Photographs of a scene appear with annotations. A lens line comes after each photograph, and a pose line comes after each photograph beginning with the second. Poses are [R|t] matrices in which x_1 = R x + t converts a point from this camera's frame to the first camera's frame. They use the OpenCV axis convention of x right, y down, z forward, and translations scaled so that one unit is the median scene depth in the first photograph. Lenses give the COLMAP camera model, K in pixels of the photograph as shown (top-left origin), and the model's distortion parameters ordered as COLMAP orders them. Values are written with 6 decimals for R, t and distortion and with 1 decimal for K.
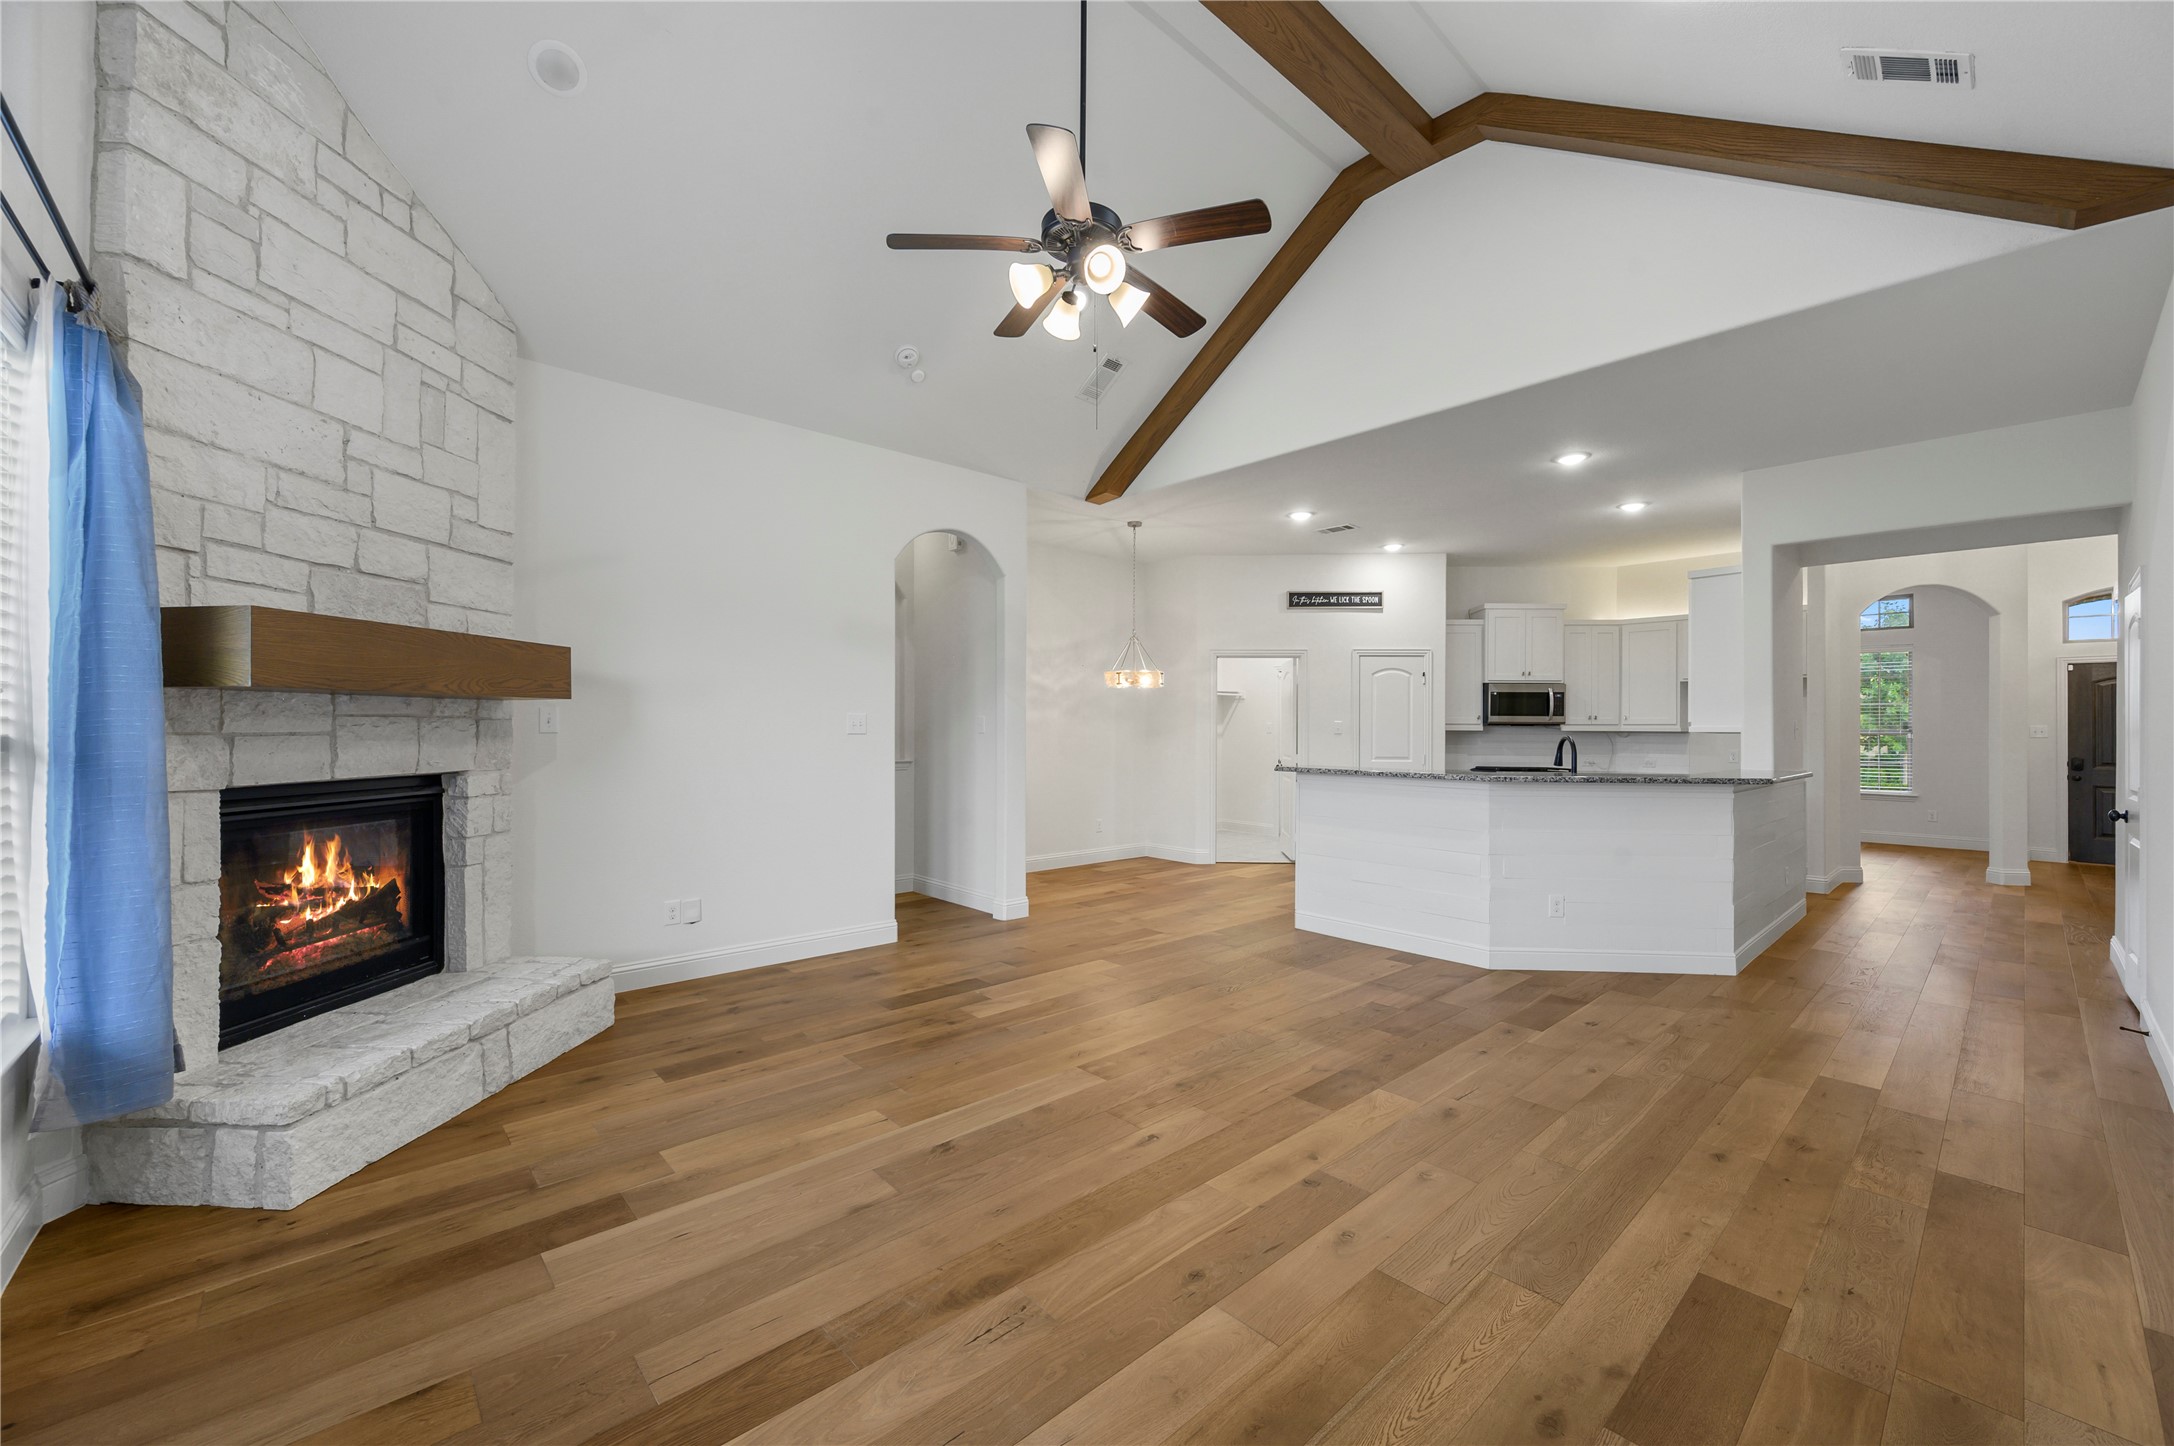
lens RADIAL K [[851.2, 0, 1089.1], [0, 851.2, 724.0], [0, 0, 1]] dist [0.001676, -0.000174]
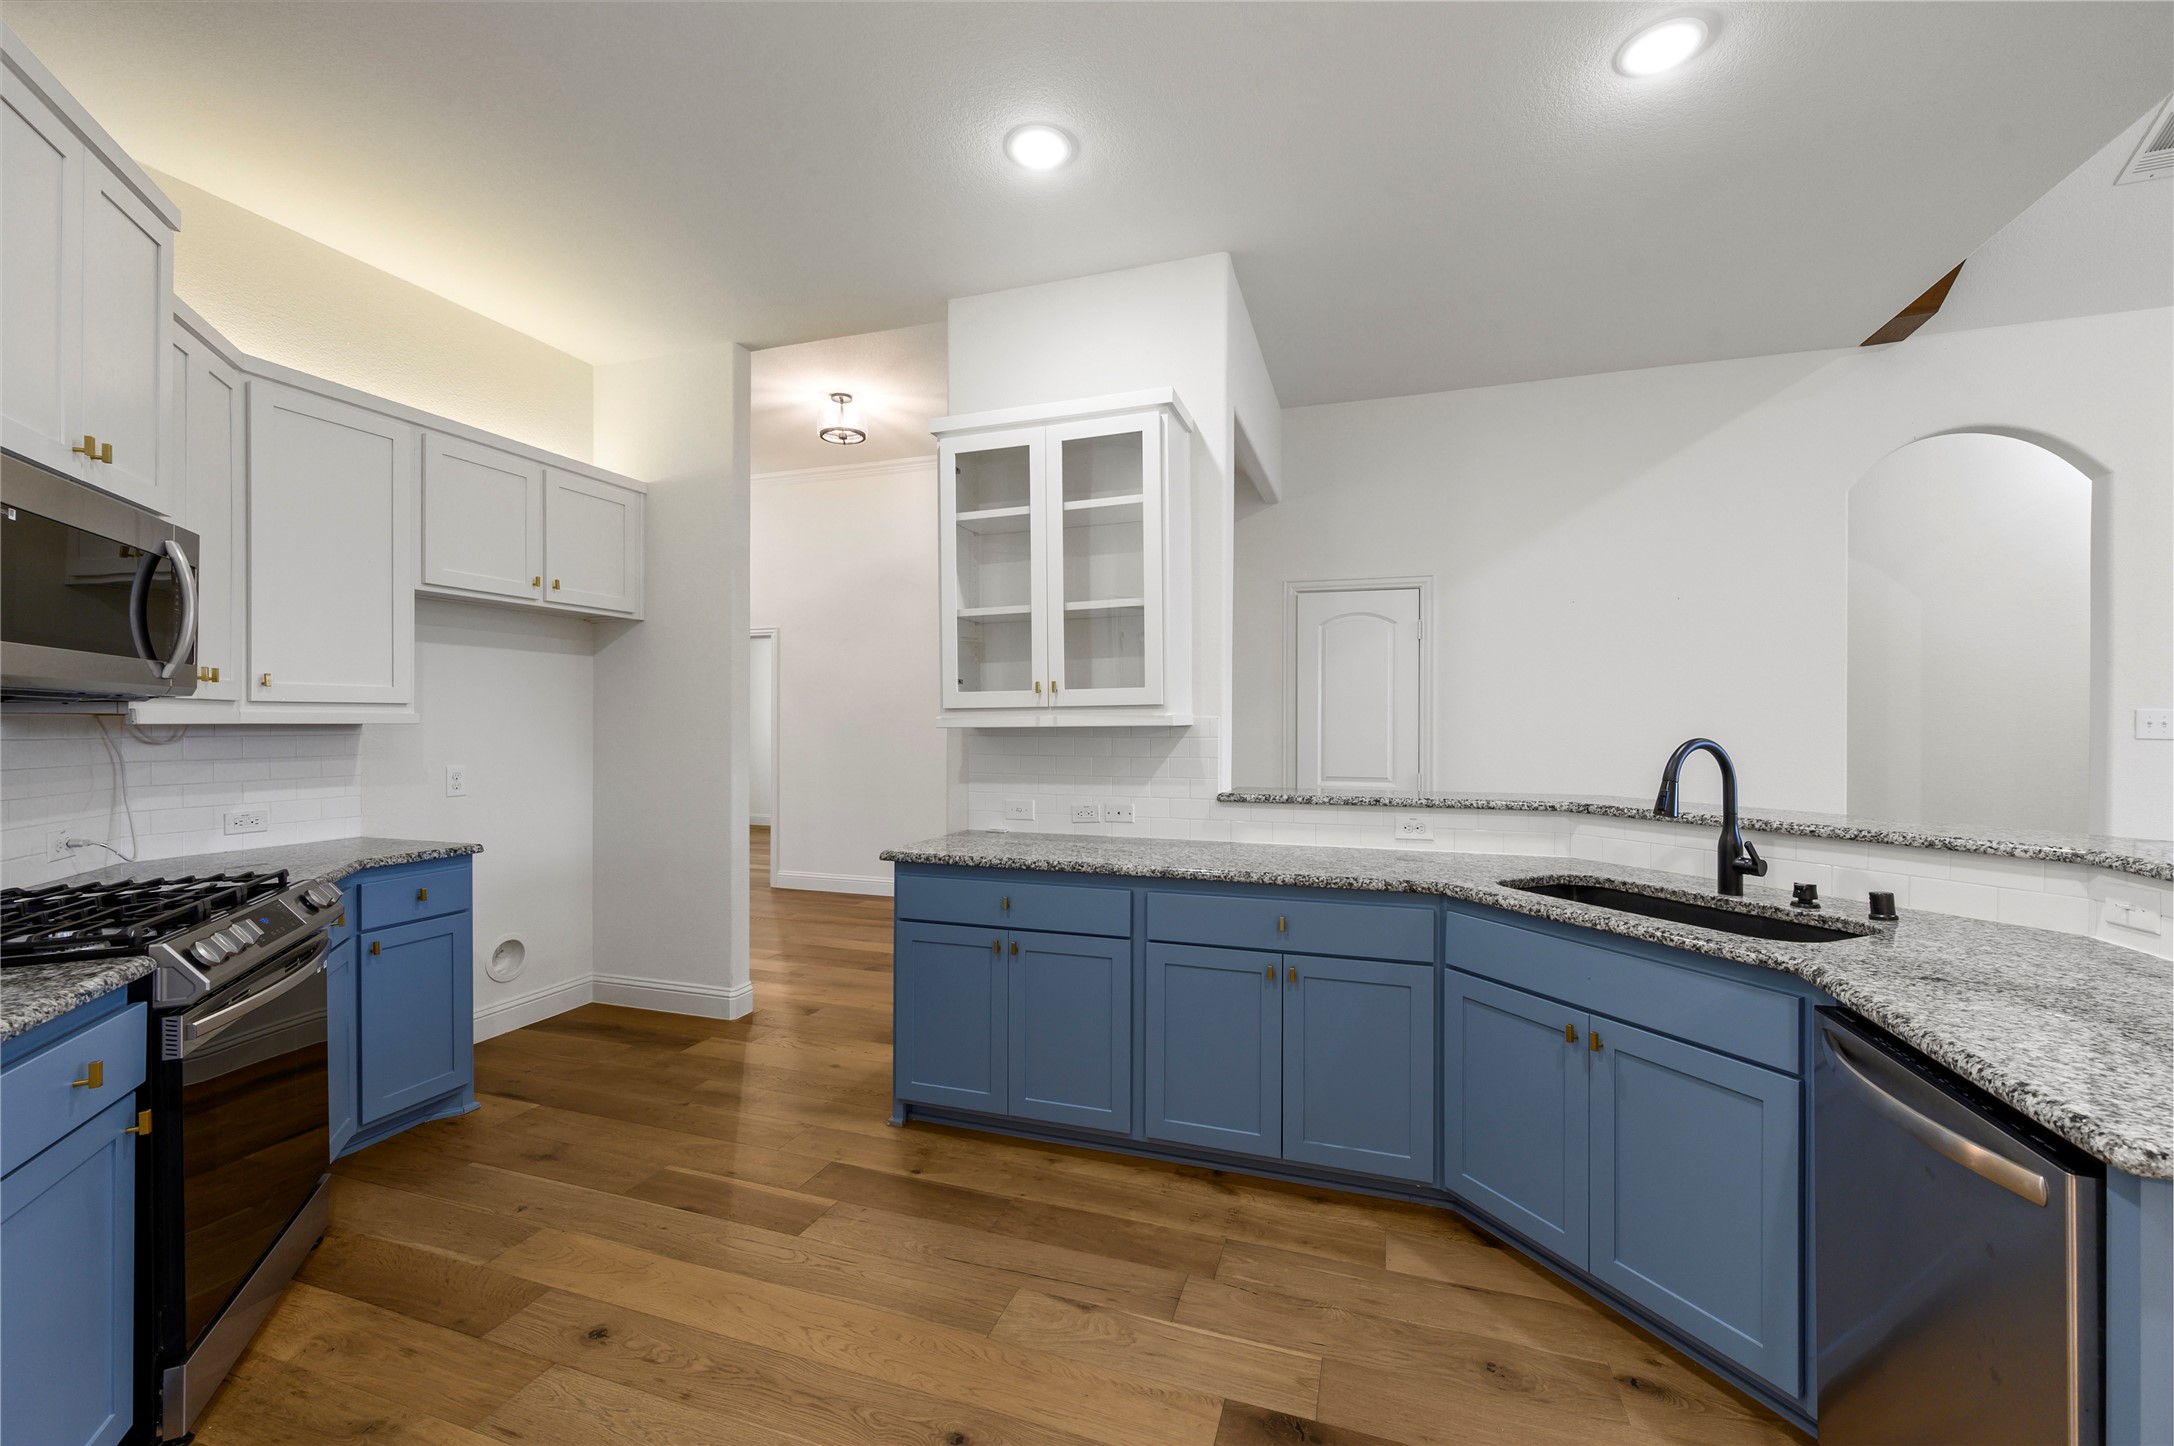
lens RADIAL K [[871.3, 0, 1091.5], [0, 871.3, 725.6], [0, 0, 1]] dist [0.001204, -0.000042]
pose [[-0.487210, -0.008994, 0.873238, 0.373237], [-0.009626, 0.999942, 0.004928, 0.008680], [-0.873232, -0.006005, -0.487269, 1.590224]]
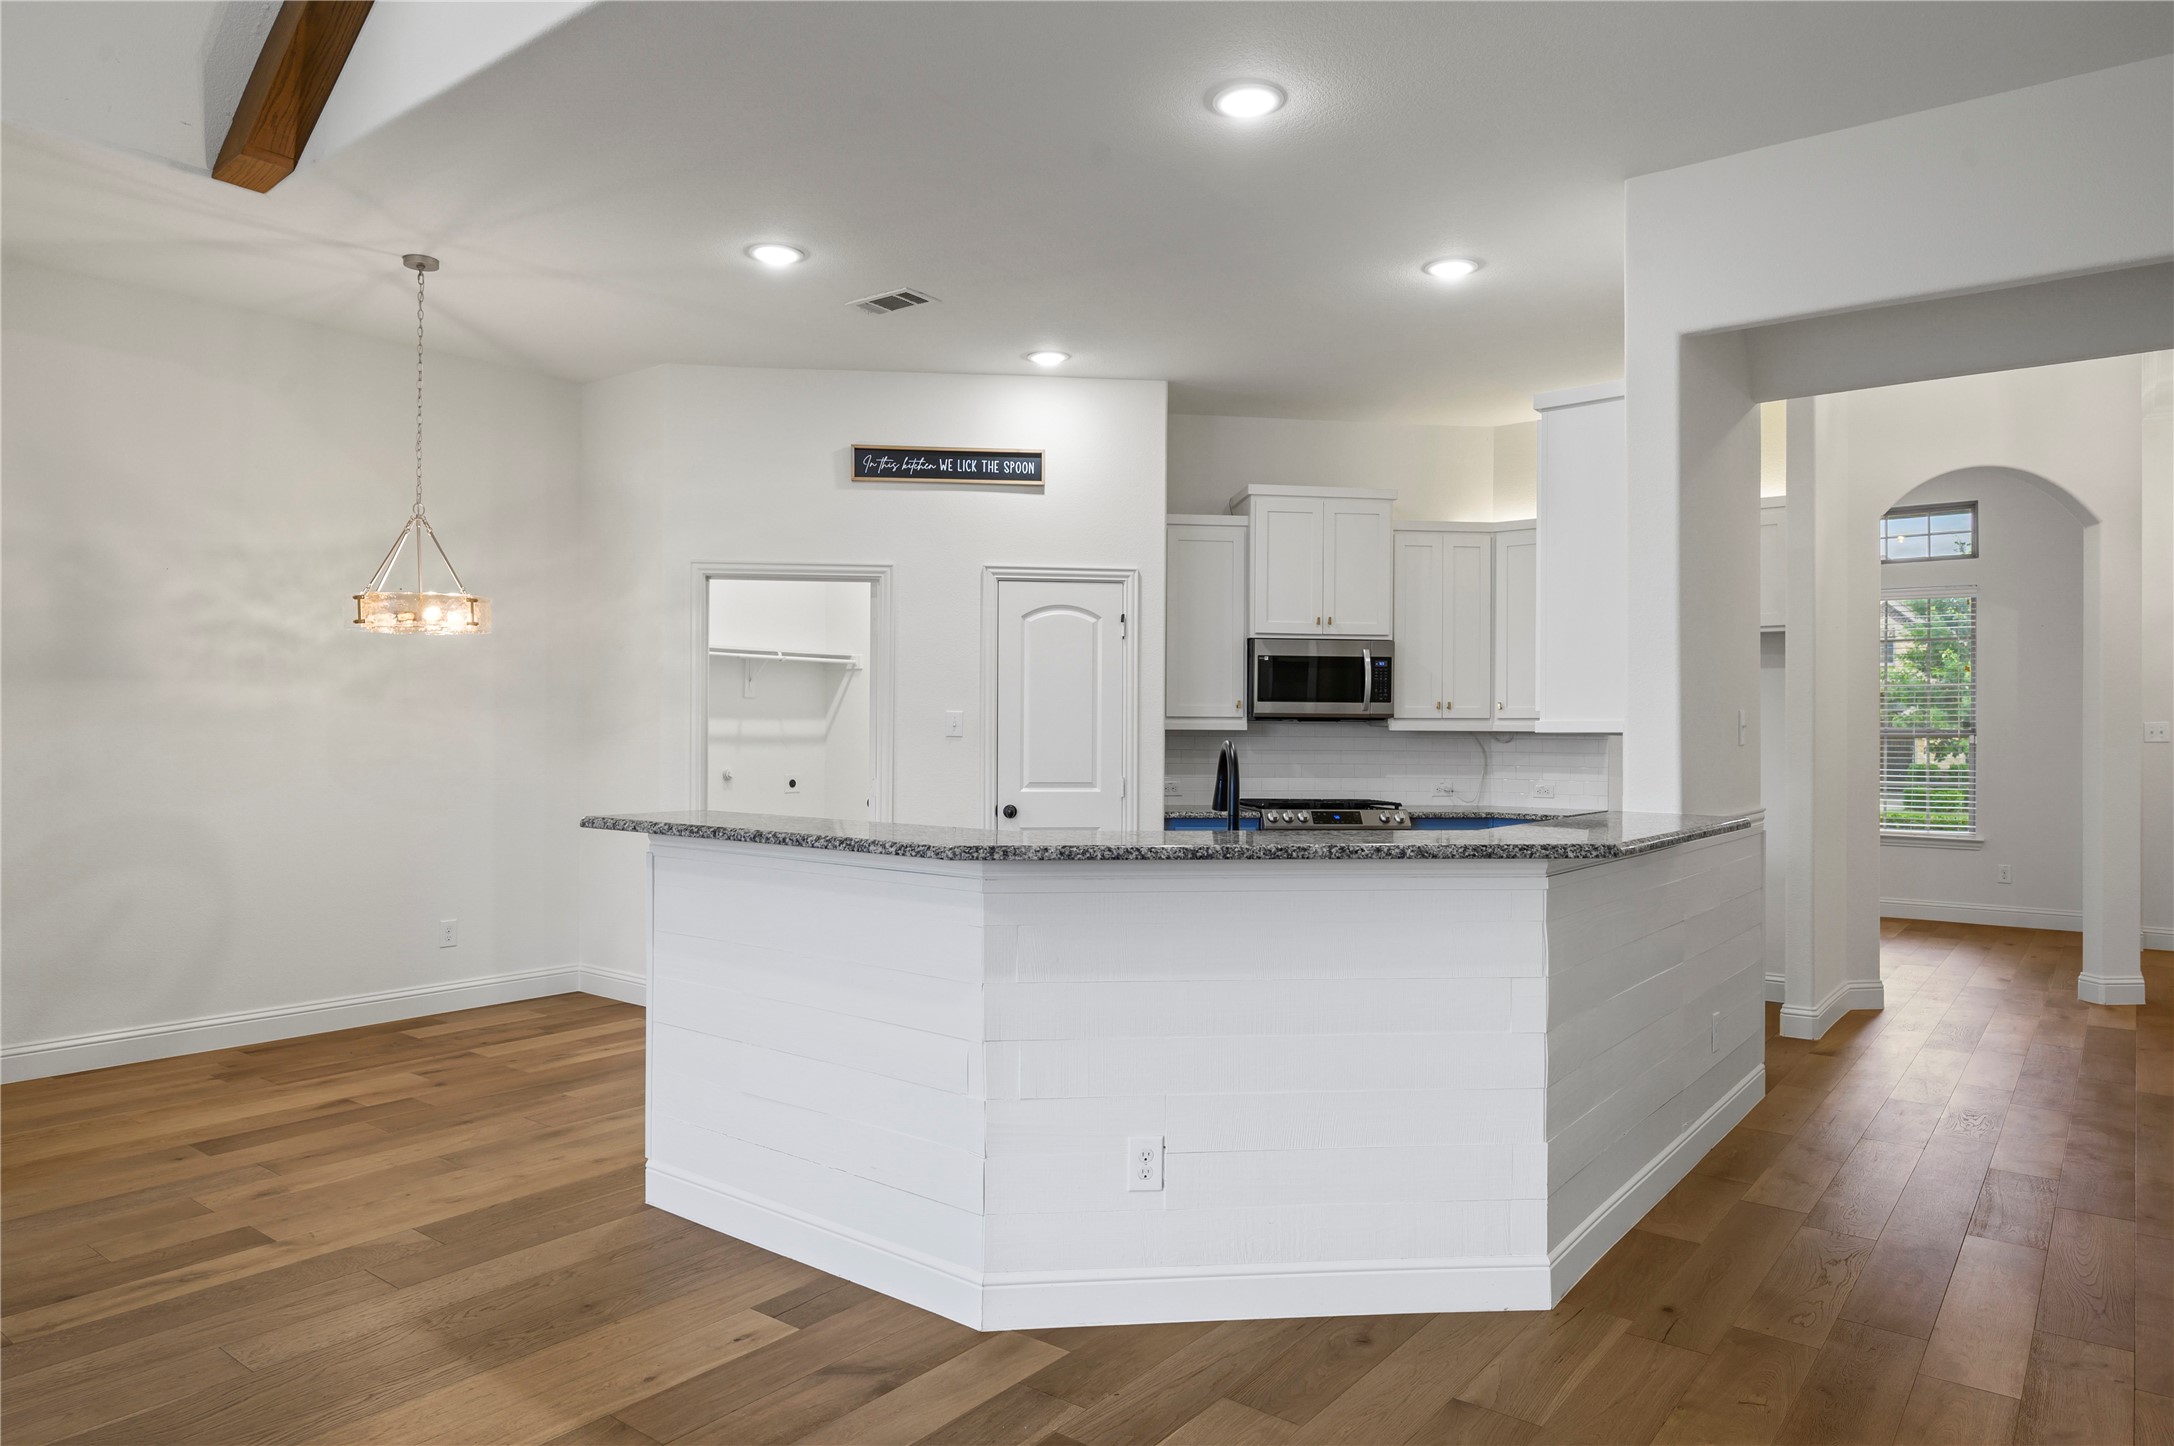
lens RADIAL K [[1351.9, 0, 1087.0], [0, 1351.9, 723.0], [0, 0, 1]] dist [0.000618, -0.003050]
pose [[0.985531, 0.001037, 0.169490, 0.410641], [-0.001380, 0.999997, 0.001906, 0.003701], [-0.169488, -0.002112, 0.985530, 0.372108]]
